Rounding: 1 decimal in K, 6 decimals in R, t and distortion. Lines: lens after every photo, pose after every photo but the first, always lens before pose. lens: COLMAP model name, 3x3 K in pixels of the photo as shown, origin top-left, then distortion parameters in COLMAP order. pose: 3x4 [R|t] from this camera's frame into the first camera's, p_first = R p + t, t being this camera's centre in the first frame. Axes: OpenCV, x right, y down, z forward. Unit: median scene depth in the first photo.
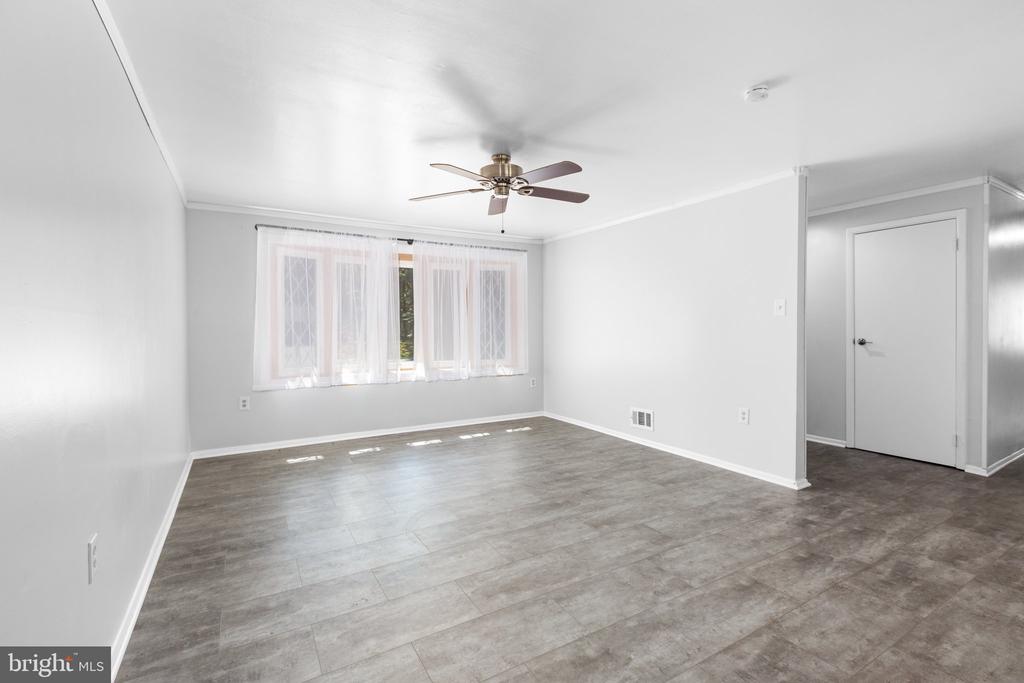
lens RADIAL K [[457.3, 0, 515.5], [0, 457.3, 334.1], [0, 0, 1]] dist [-0.004210, -0.000255]
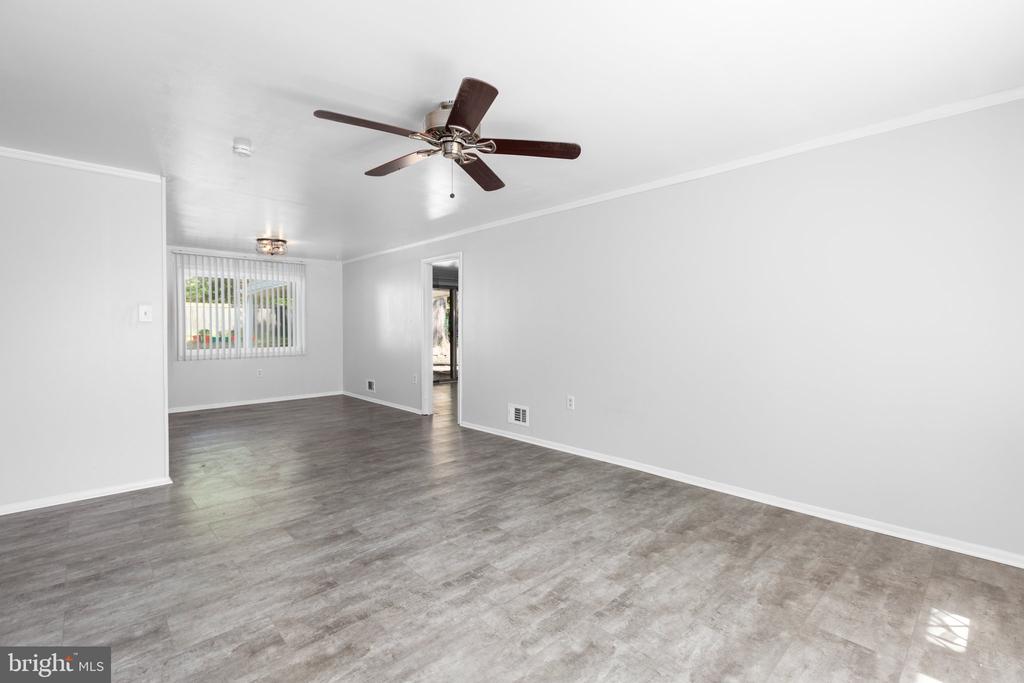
lens RADIAL K [[457.3, 0, 512.5], [0, 457.3, 338.6], [0, 0, 1]] dist [-0.004210, -0.000255]
pose [[-0.977446, 0.012562, -0.210810, 0.034557], [0.003629, 0.999081, 0.042711, -0.027451], [0.211153, 0.040982, -0.976594, 1.758882]]
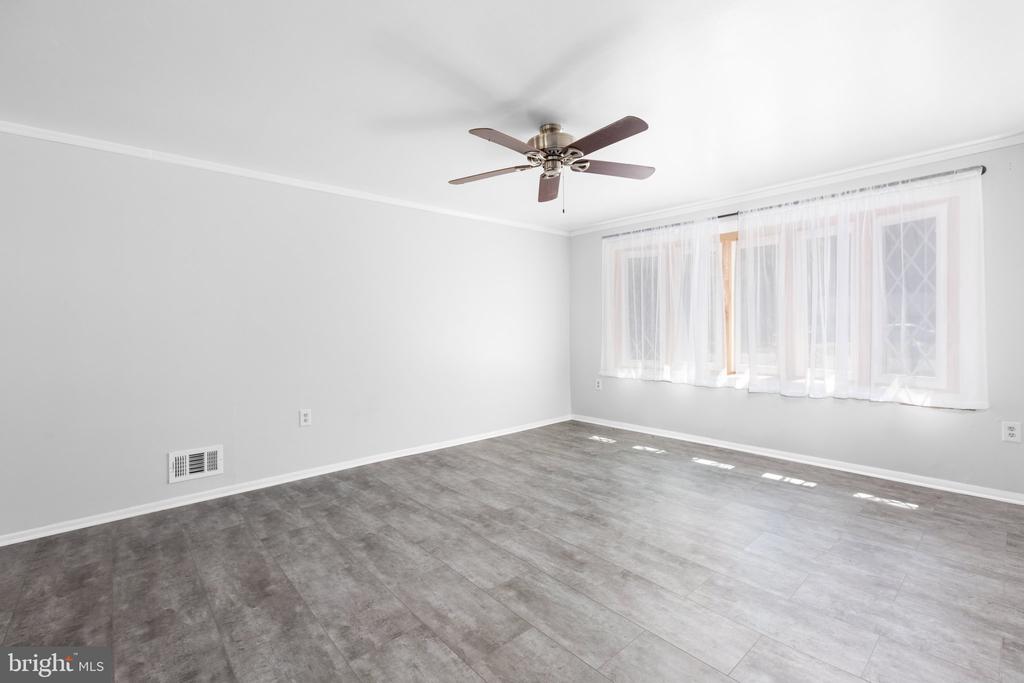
lens RADIAL K [[457.3, 0, 511.7], [0, 457.3, 333.3], [0, 0, 1]] dist [-0.004210, -0.000255]
pose [[0.186171, 0.017099, -0.982369, 0.800962], [-0.004670, 0.999853, 0.016519, -0.009426], [0.982506, 0.001512, 0.186223, 0.755295]]
